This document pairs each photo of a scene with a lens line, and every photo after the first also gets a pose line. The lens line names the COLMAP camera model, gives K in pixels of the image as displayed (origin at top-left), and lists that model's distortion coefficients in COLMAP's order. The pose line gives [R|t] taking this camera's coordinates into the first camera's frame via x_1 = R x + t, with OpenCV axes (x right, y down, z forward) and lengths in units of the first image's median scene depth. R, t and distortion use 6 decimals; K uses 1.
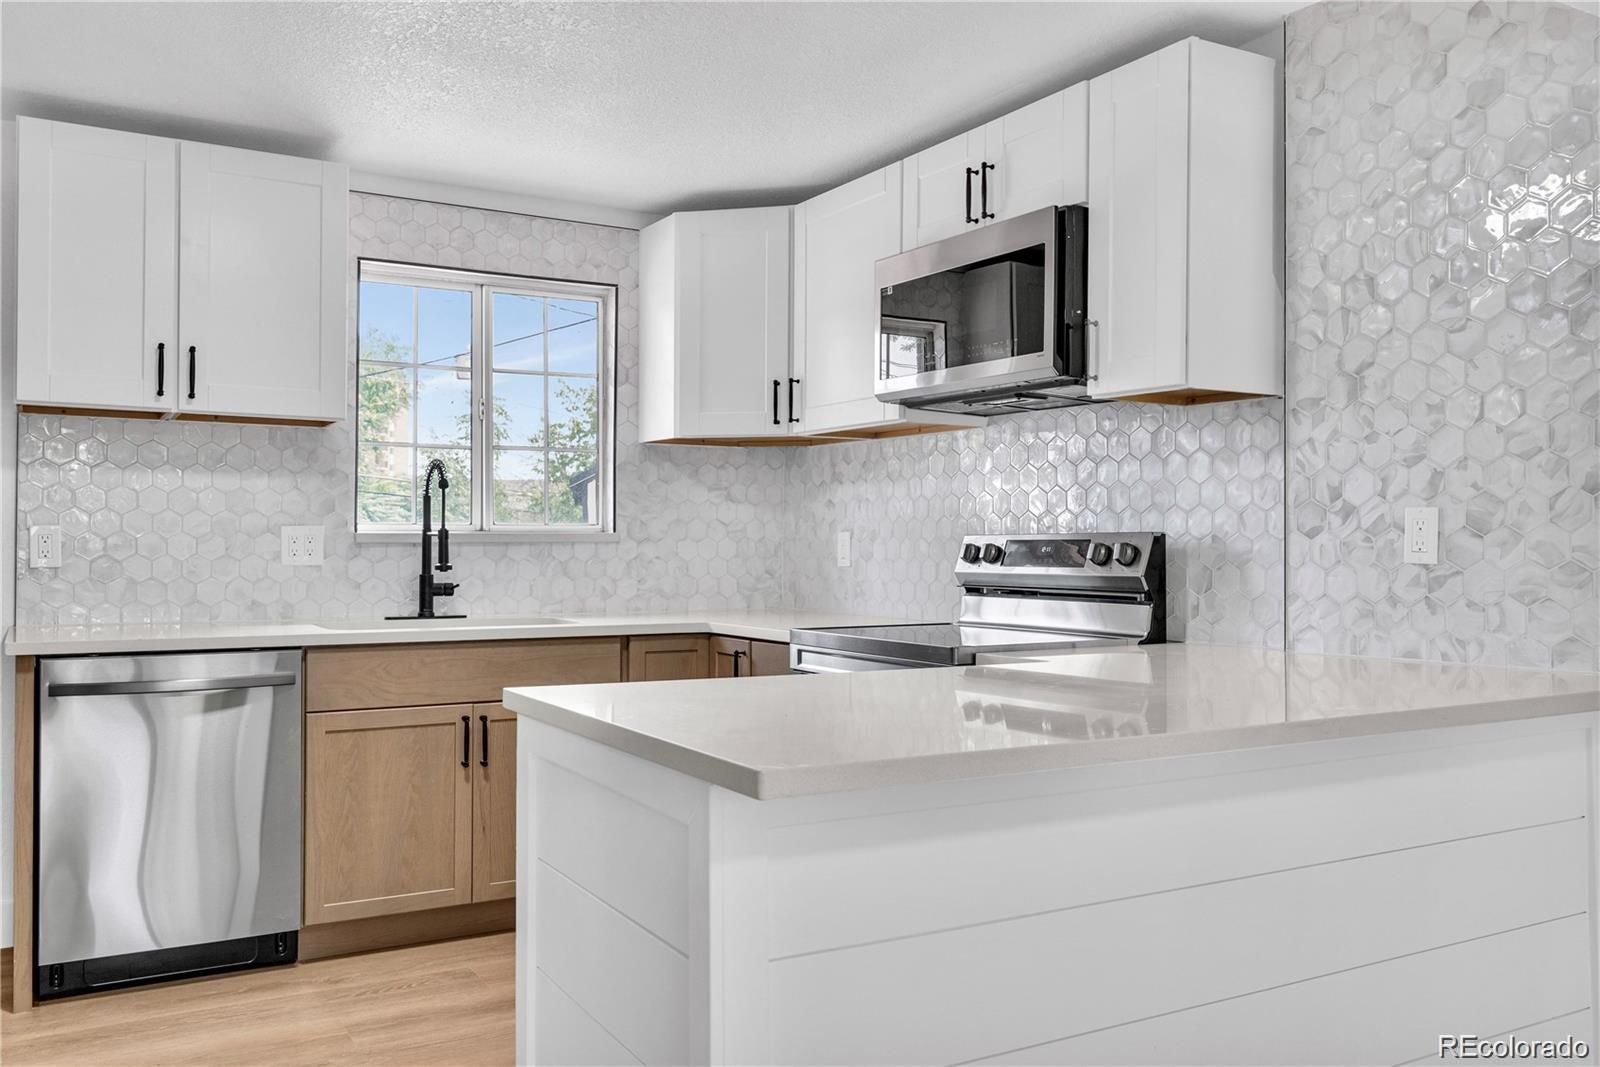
lens RADIAL K [[1295.0, 0, 798.2], [0, 1295.0, 539.9], [0, 0, 1]] dist [0.011489, 0.001217]
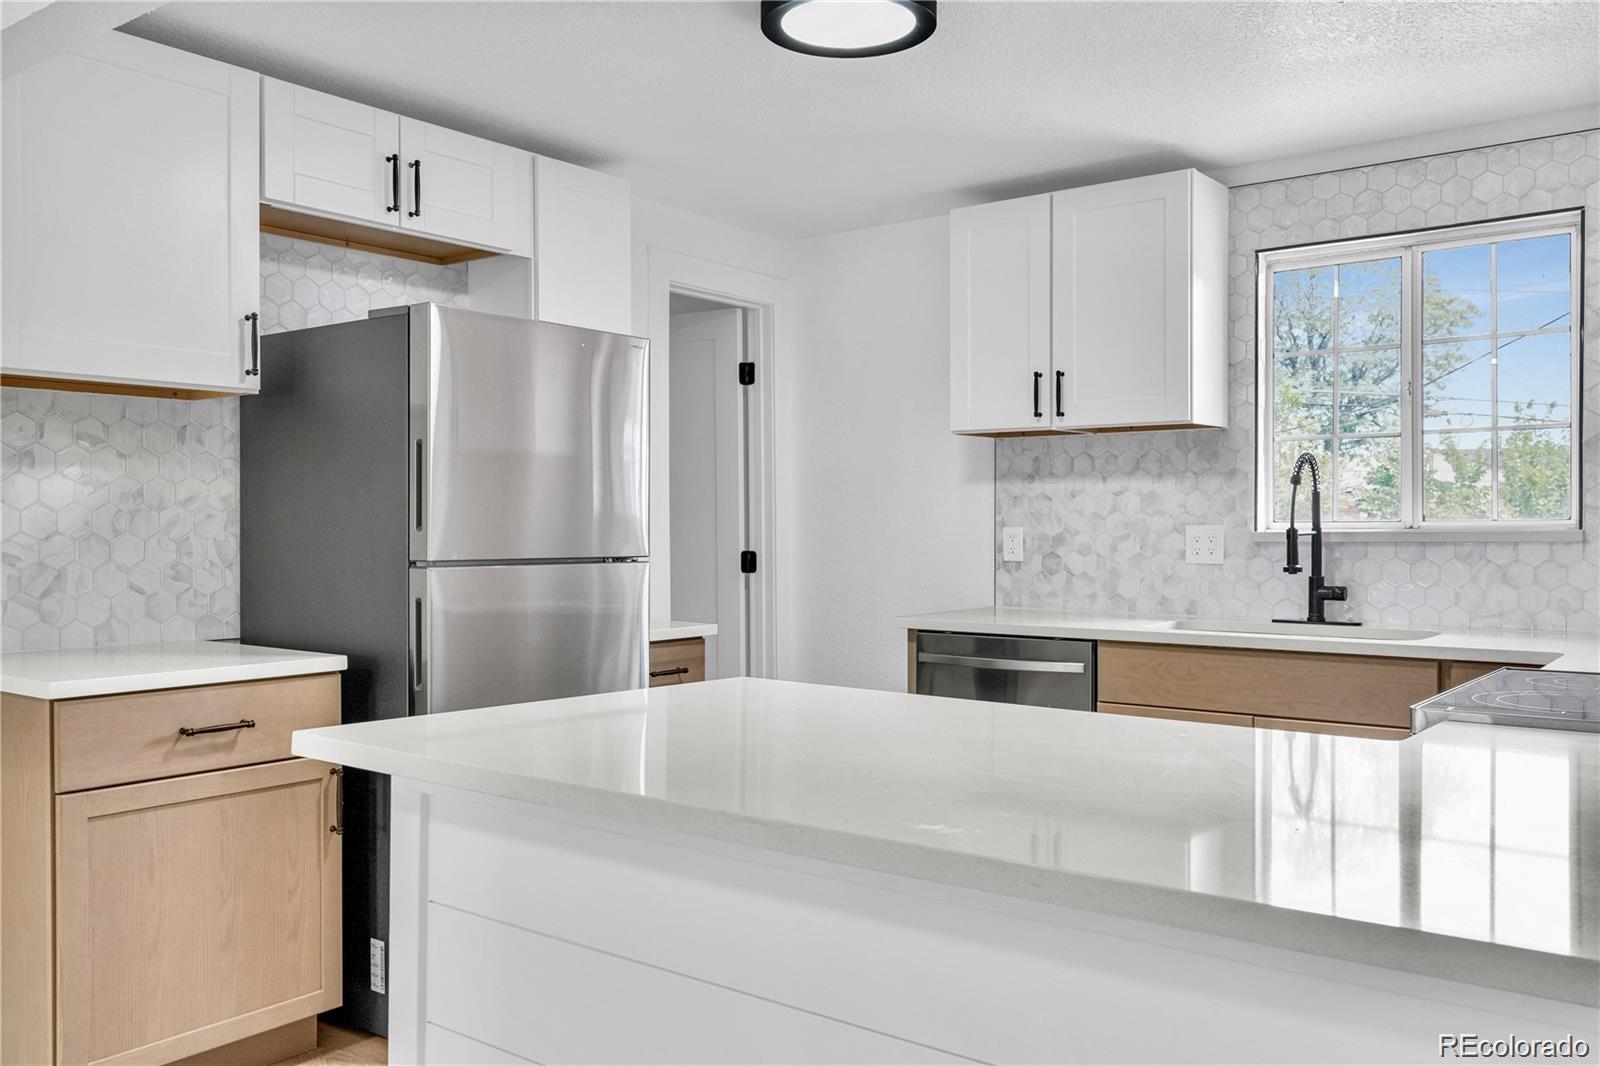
lens RADIAL K [[1295.0, 0, 798.2], [0, 1295.0, 539.4], [0, 0, 1]] dist [0.011489, 0.001217]
pose [[0.380123, 0.004779, -0.924923, 0.493486], [0.005797, 0.999955, 0.007549, -0.010446], [0.924918, -0.008231, 0.380078, 0.340692]]
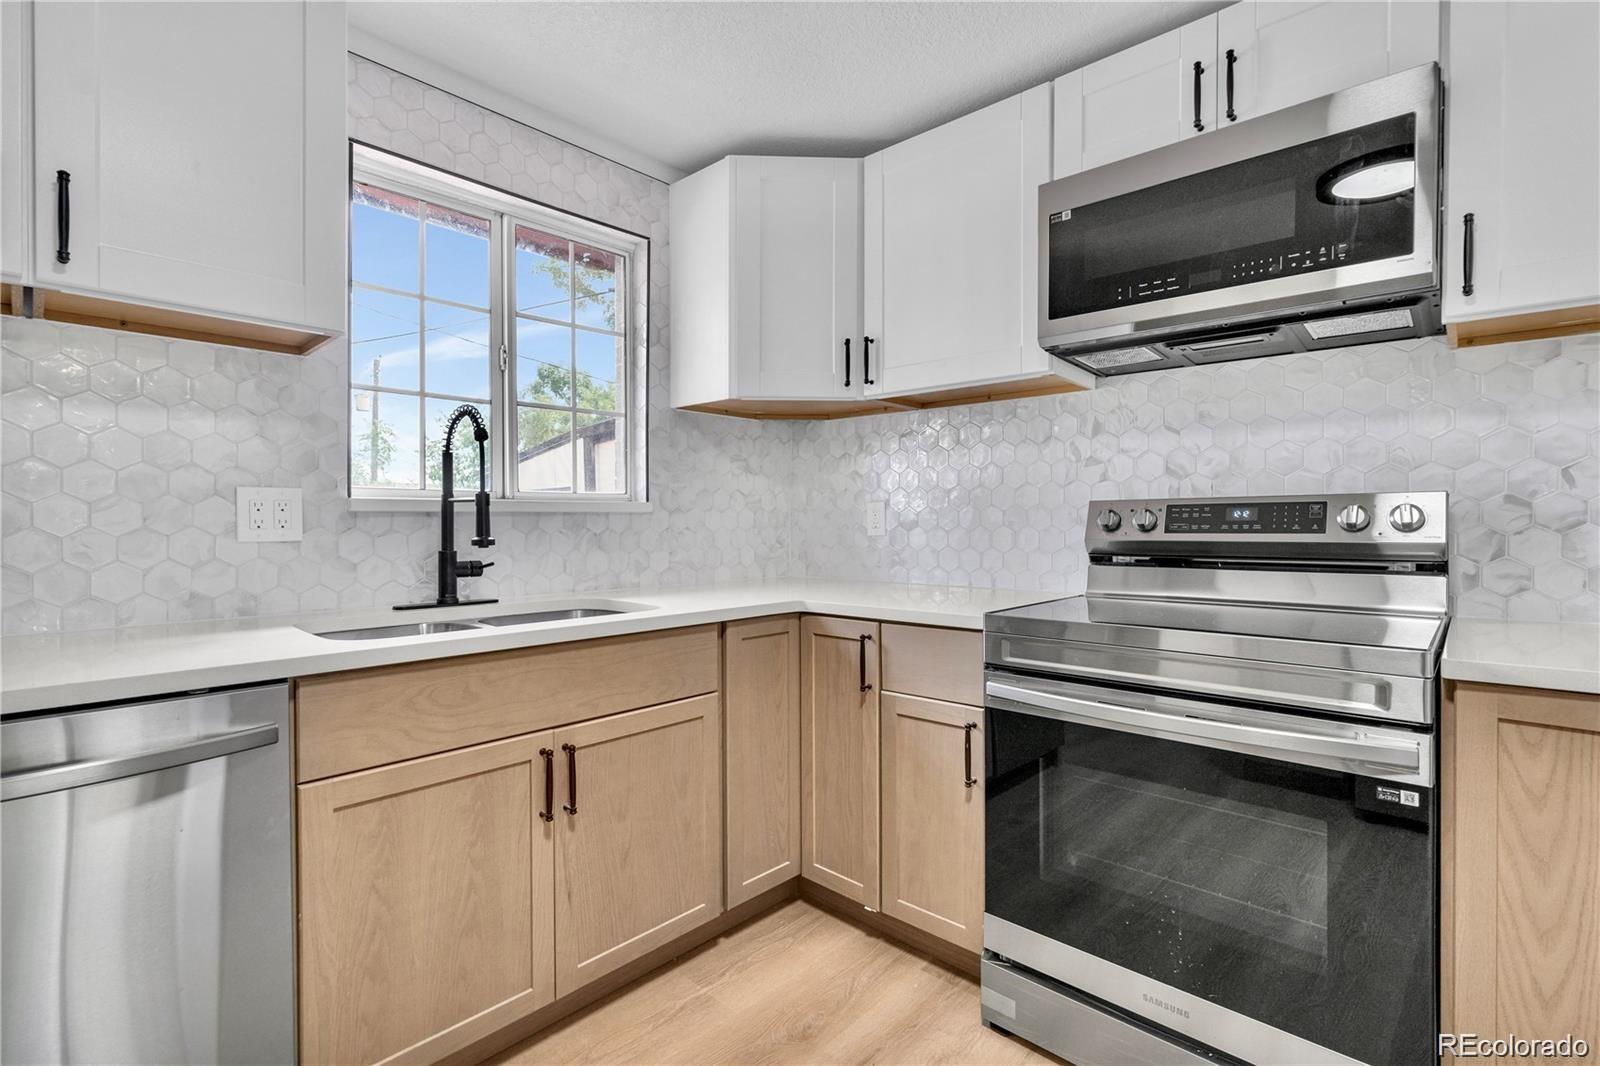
lens RADIAL K [[731.1, 0, 799.3], [0, 731.1, 529.5], [0, 0, 1]] dist [-0.007626, 0.000895]
pose [[0.956561, -0.008497, 0.291408, -0.237940], [0.004640, 0.999892, 0.013924, 0.009102], [-0.291495, -0.011967, 0.956498, 0.570749]]
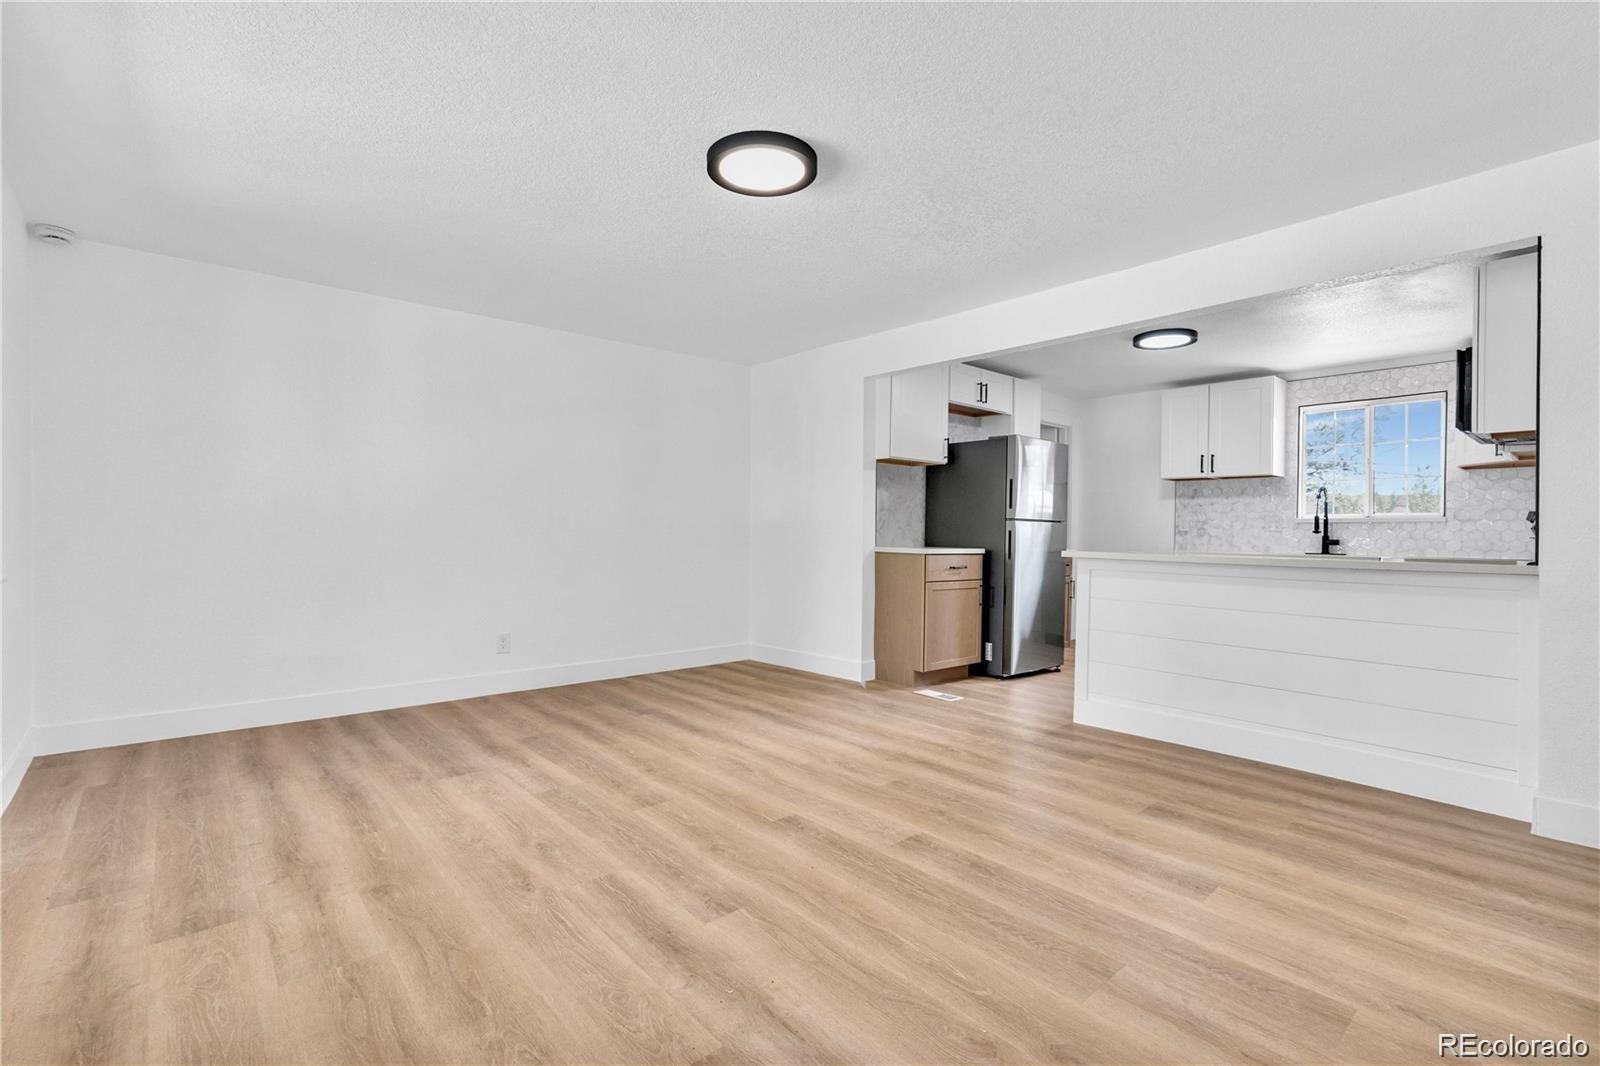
lens RADIAL K [[721.1, 0, 798.9], [0, 721.1, 535.0], [0, 0, 1]] dist [-0.008840, 0.001115]
pose [[0.184836, 0.001267, -0.982769, 0.930391], [-0.013449, 0.999909, -0.001240, 0.044908], [0.982677, 0.013447, 0.184836, -0.208619]]
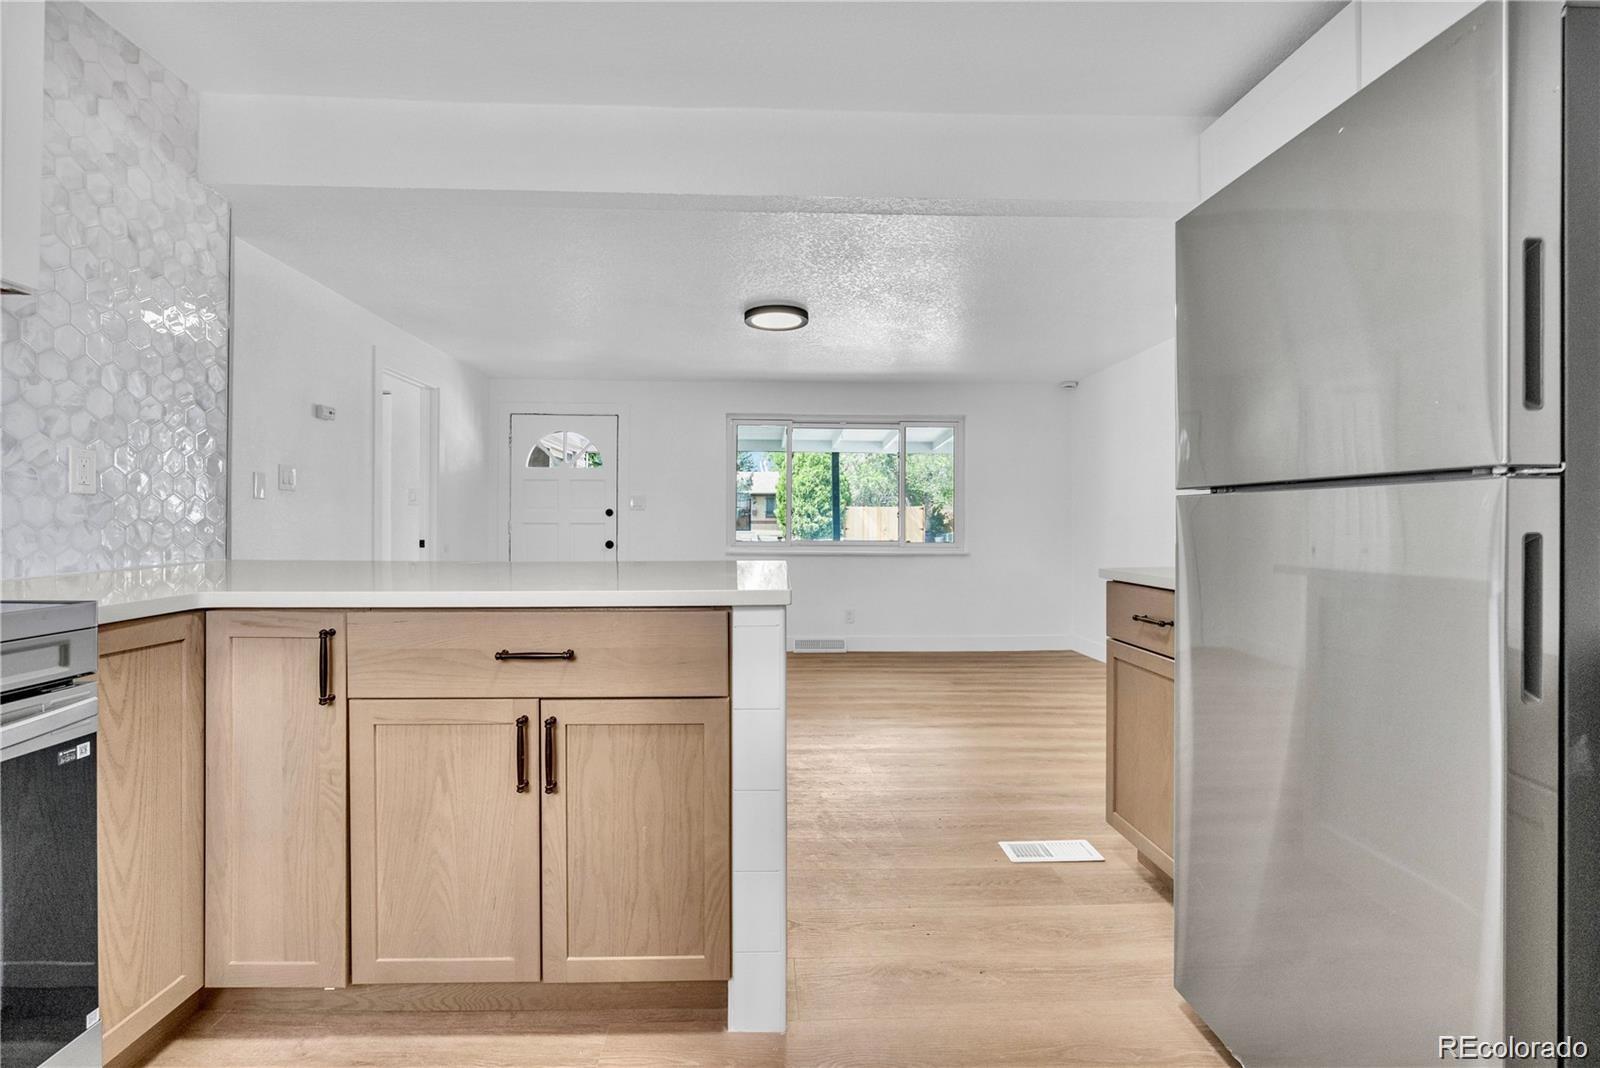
lens RADIAL K [[731.1, 0, 775.1], [0, 731.1, 527.6], [0, 0, 1]] dist [-0.001003, 0.000118]
pose [[-0.876601, -0.009105, 0.481132, -0.307026], [-0.007222, 0.999957, 0.005765, 0.029452], [-0.481164, 0.001579, -0.876629, 0.912516]]
